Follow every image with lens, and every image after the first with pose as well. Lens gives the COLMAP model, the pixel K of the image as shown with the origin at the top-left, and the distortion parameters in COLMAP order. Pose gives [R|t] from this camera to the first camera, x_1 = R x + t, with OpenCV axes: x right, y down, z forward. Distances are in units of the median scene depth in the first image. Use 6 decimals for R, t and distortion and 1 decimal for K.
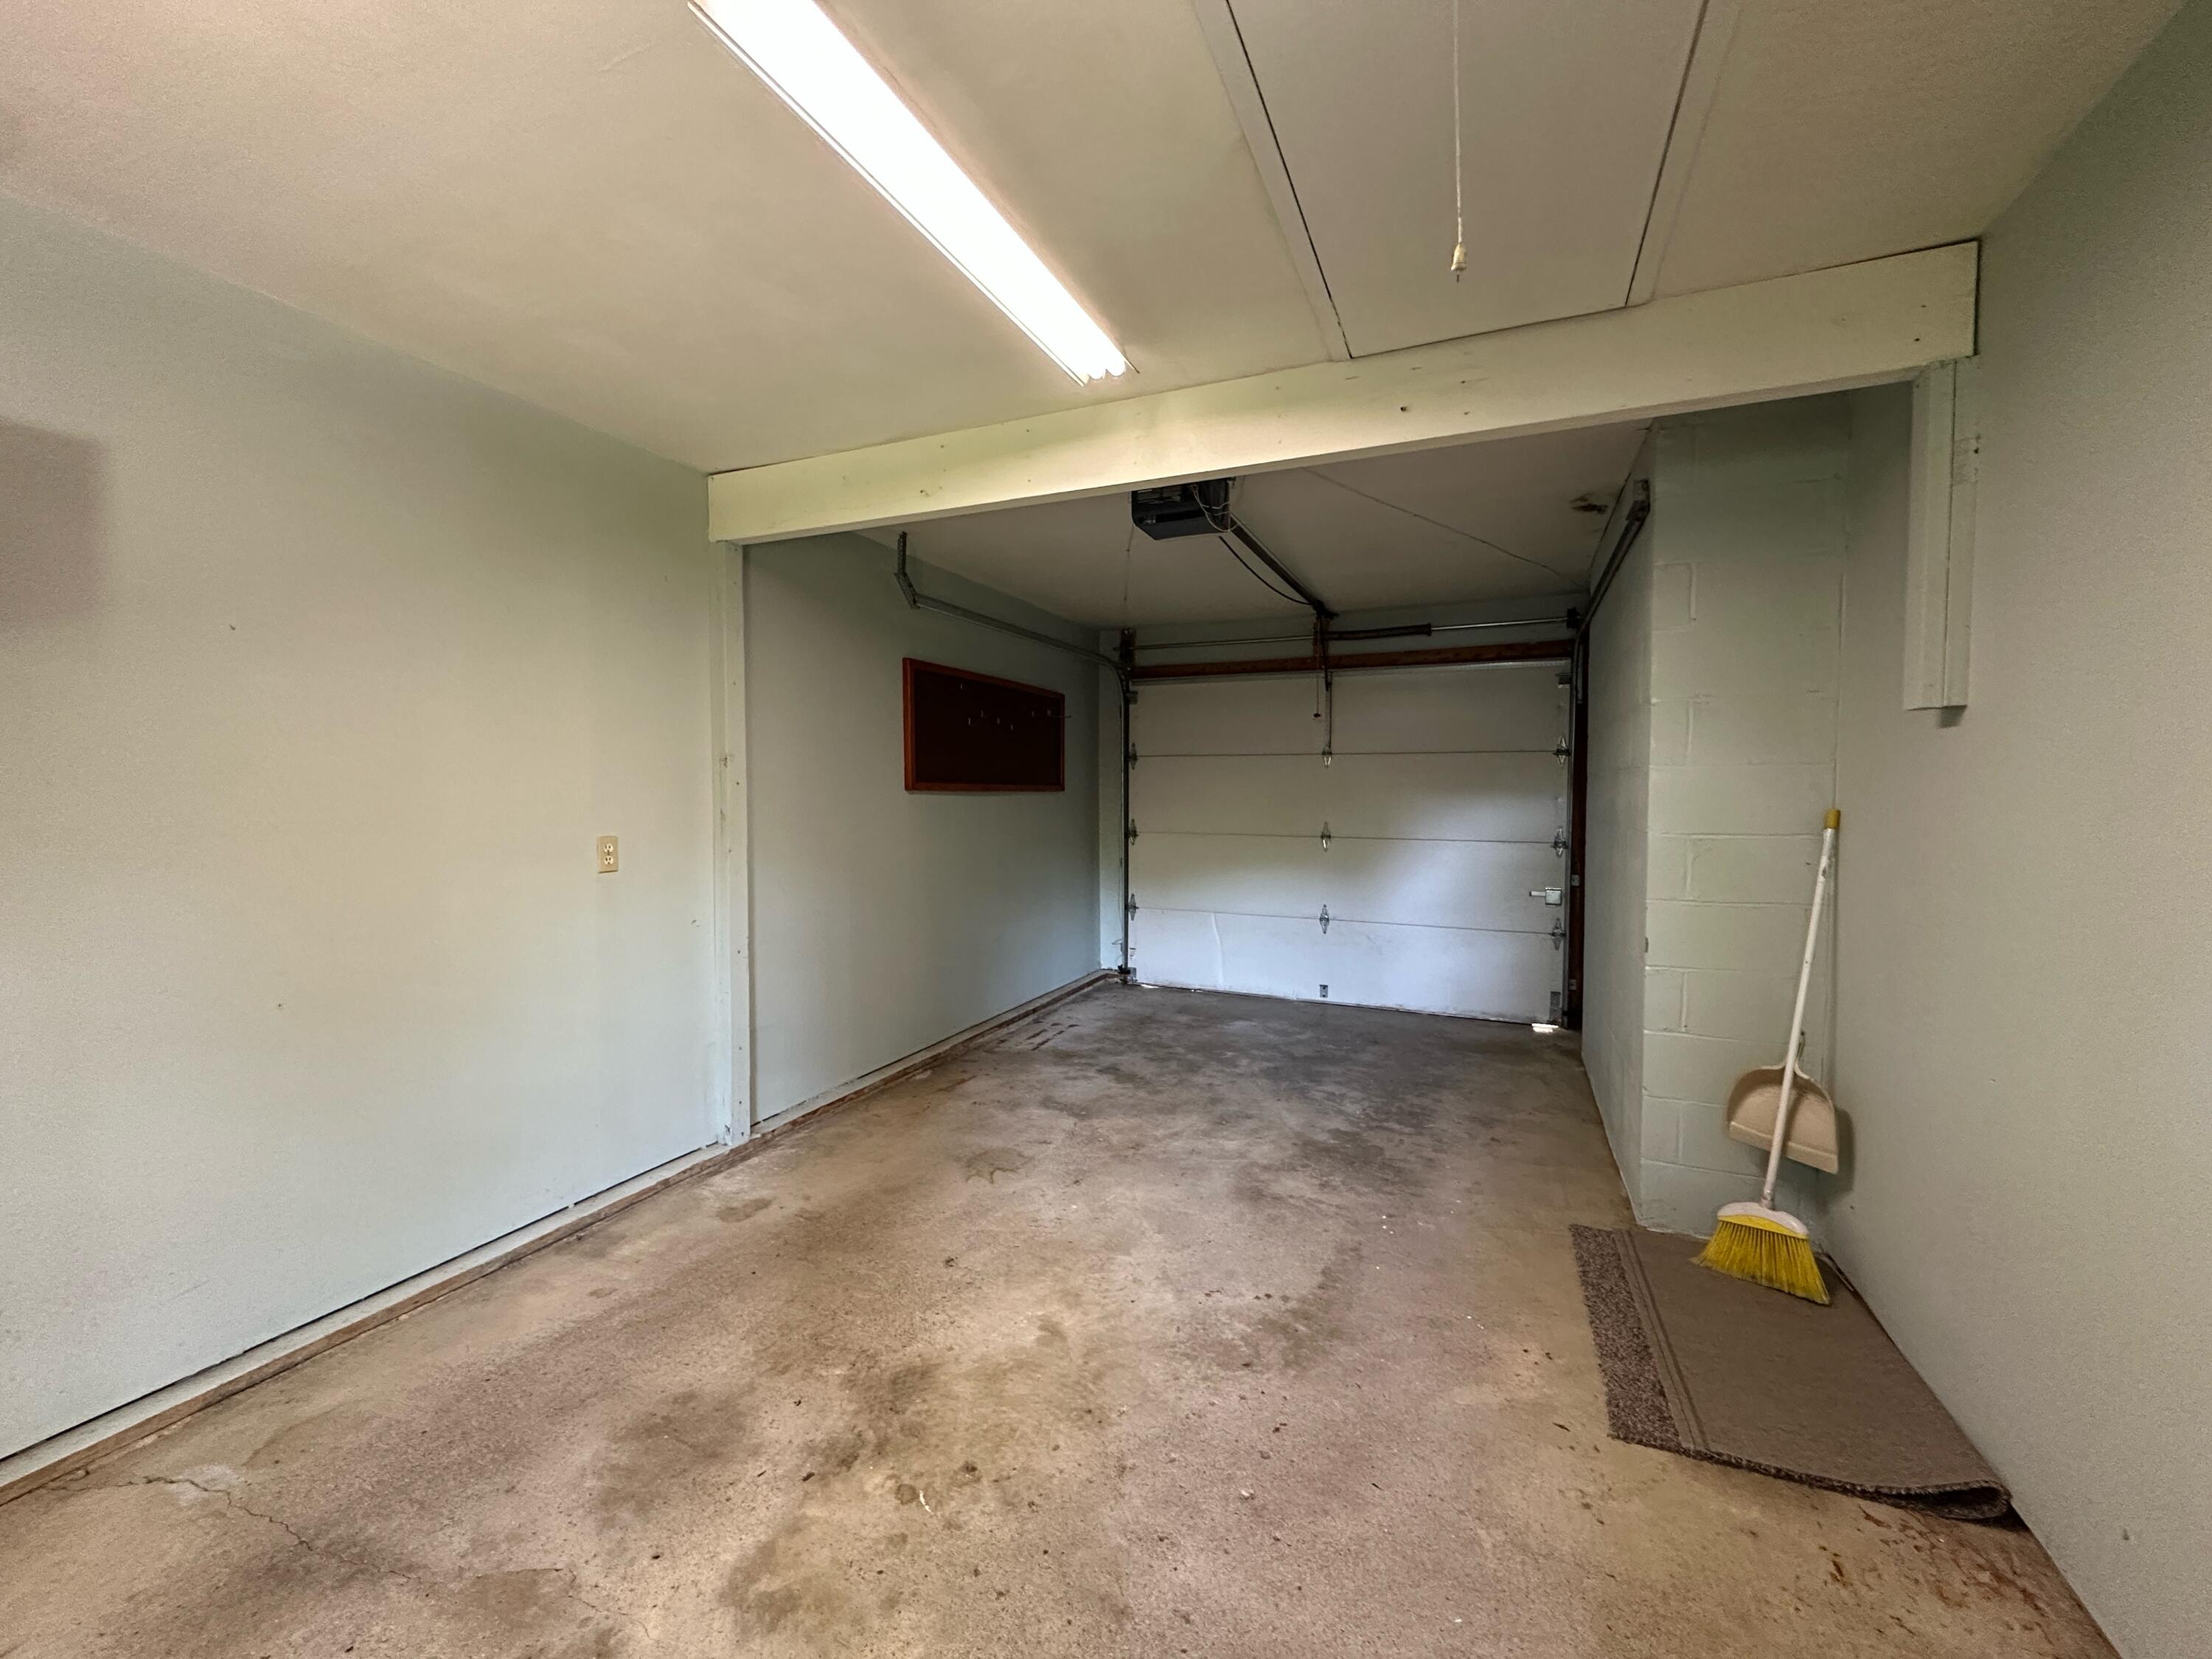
lens RADIAL K [[879.1, 0, 1106.7], [0, 879.1, 824.6], [0, 0, 1]] dist [-0.003675, 0.000016]
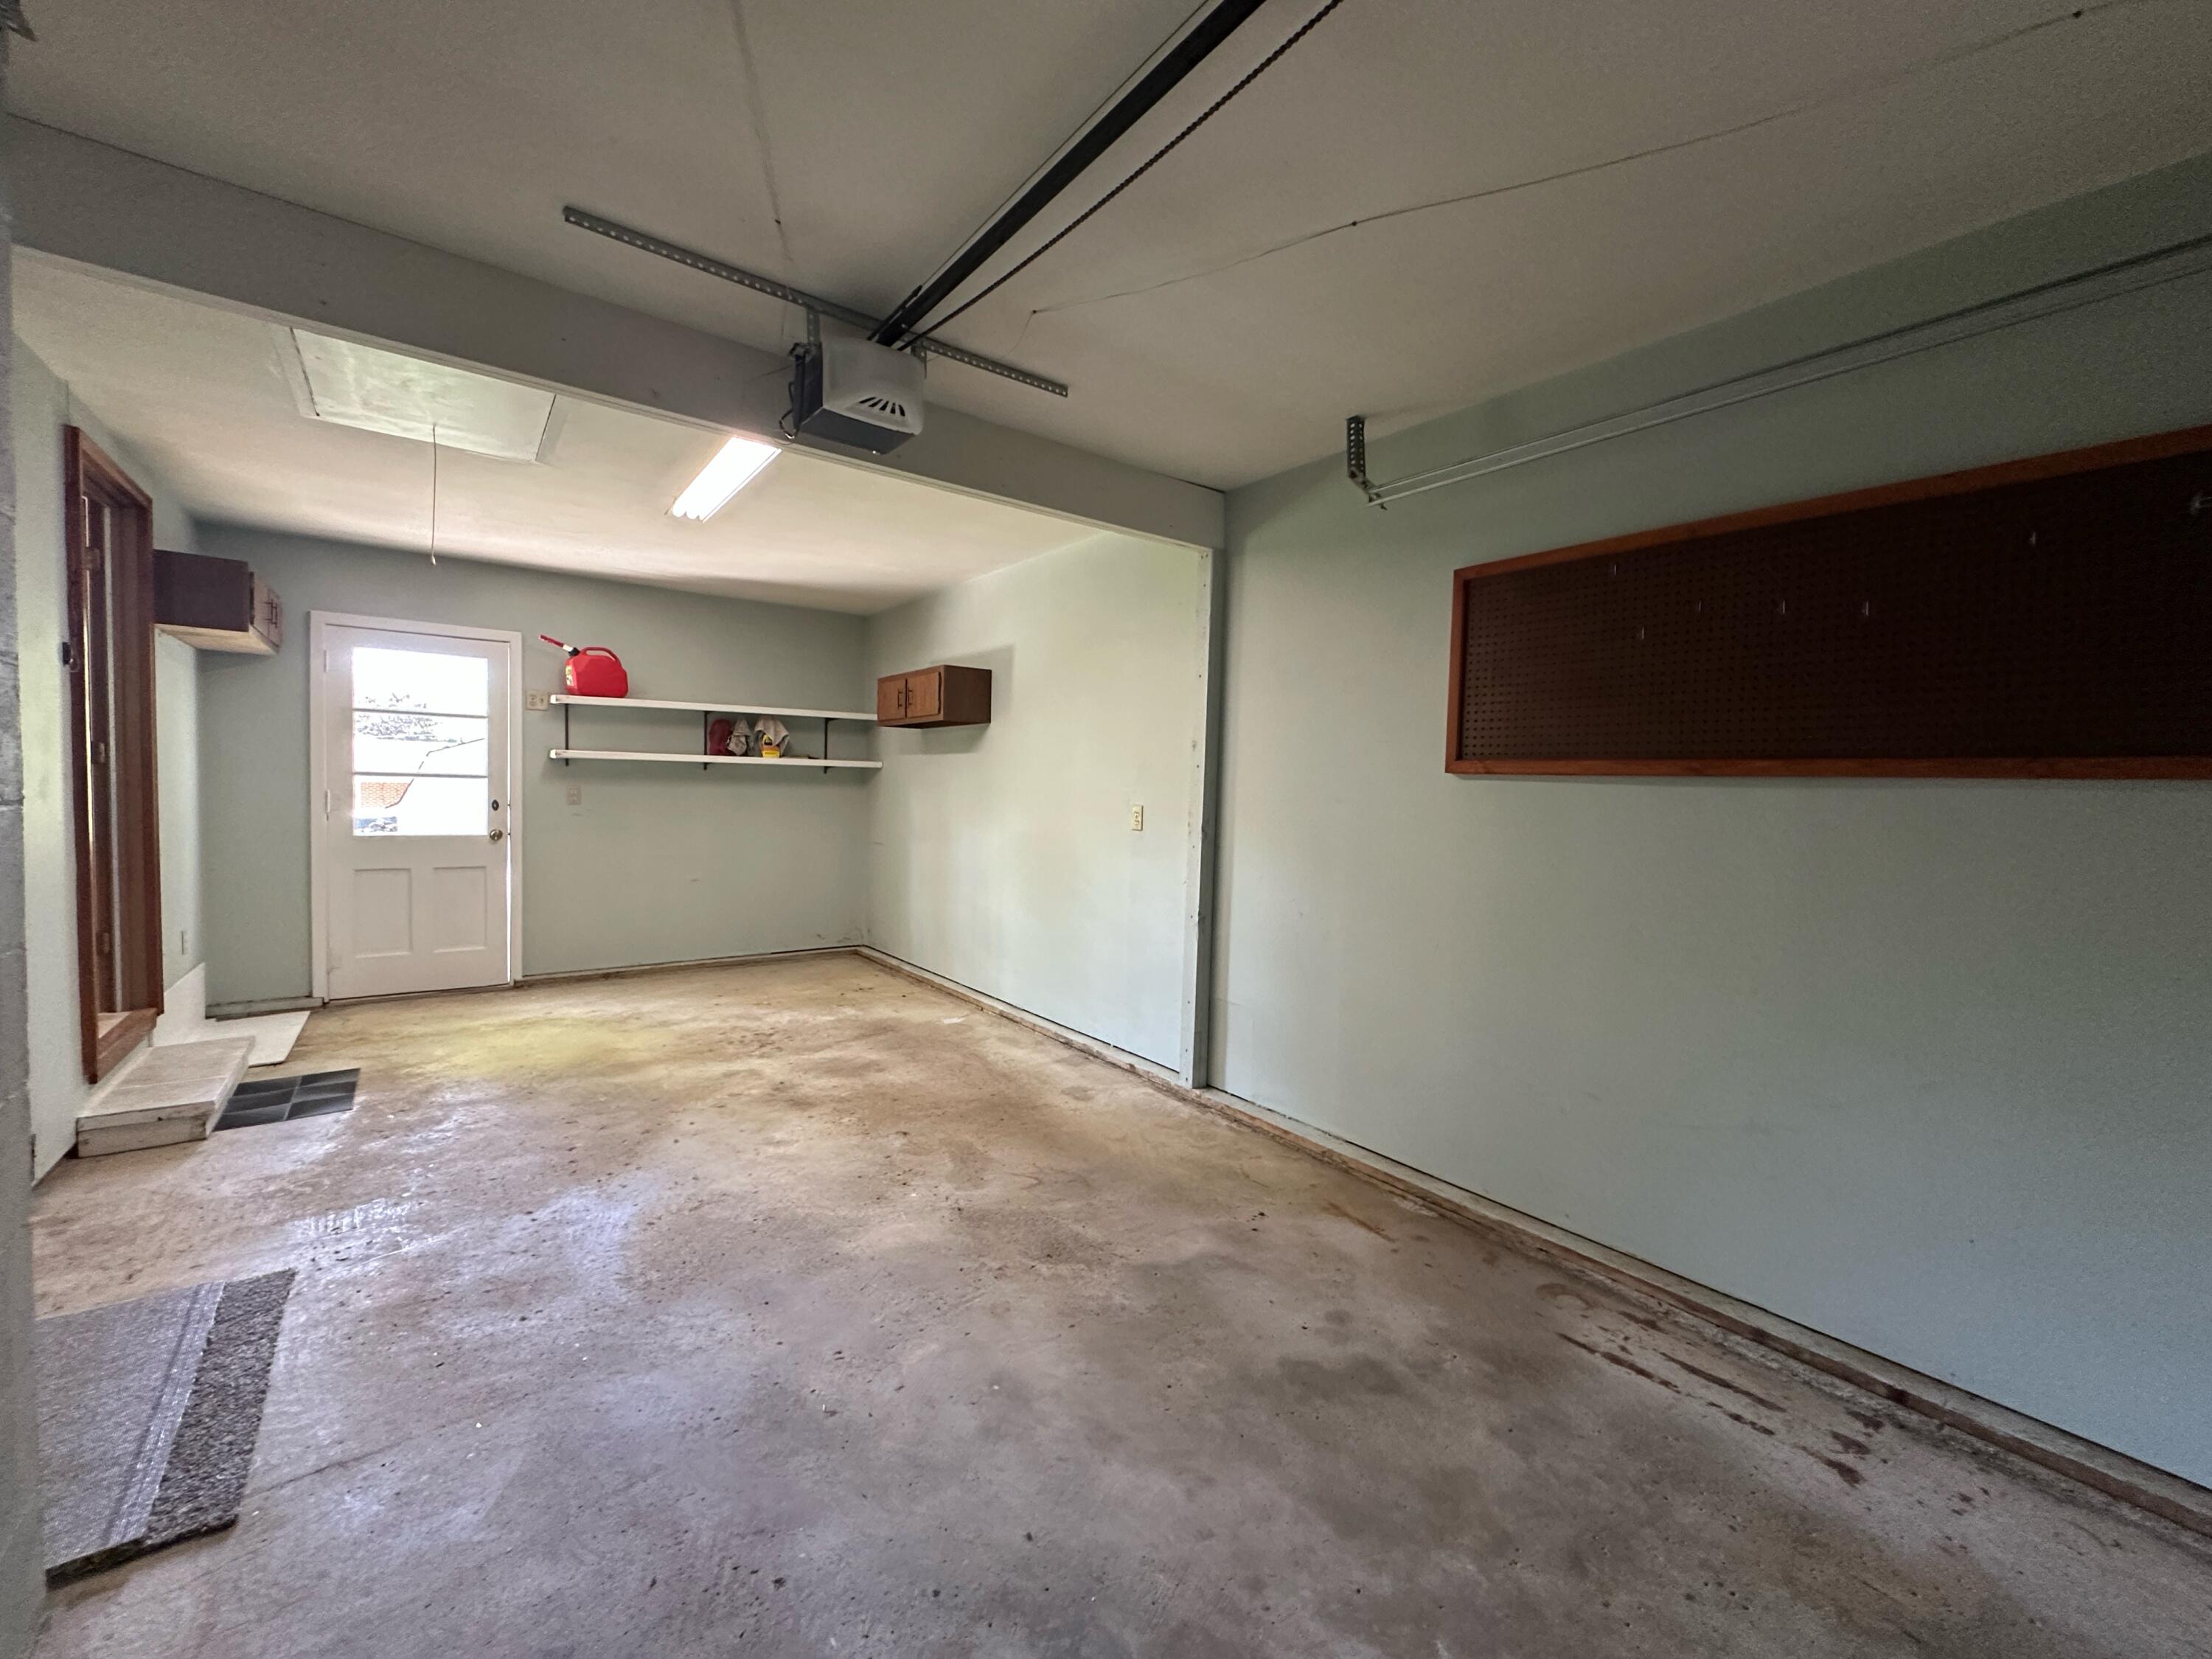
lens RADIAL K [[879.1, 0, 1105.4], [0, 879.1, 829.9], [0, 0, 1]] dist [-0.003675, 0.000016]
pose [[-0.481022, 0.032681, -0.876099, 0.500625], [-0.055764, 0.996141, 0.067775, -0.029921], [0.874933, 0.081456, -0.477344, 1.163613]]
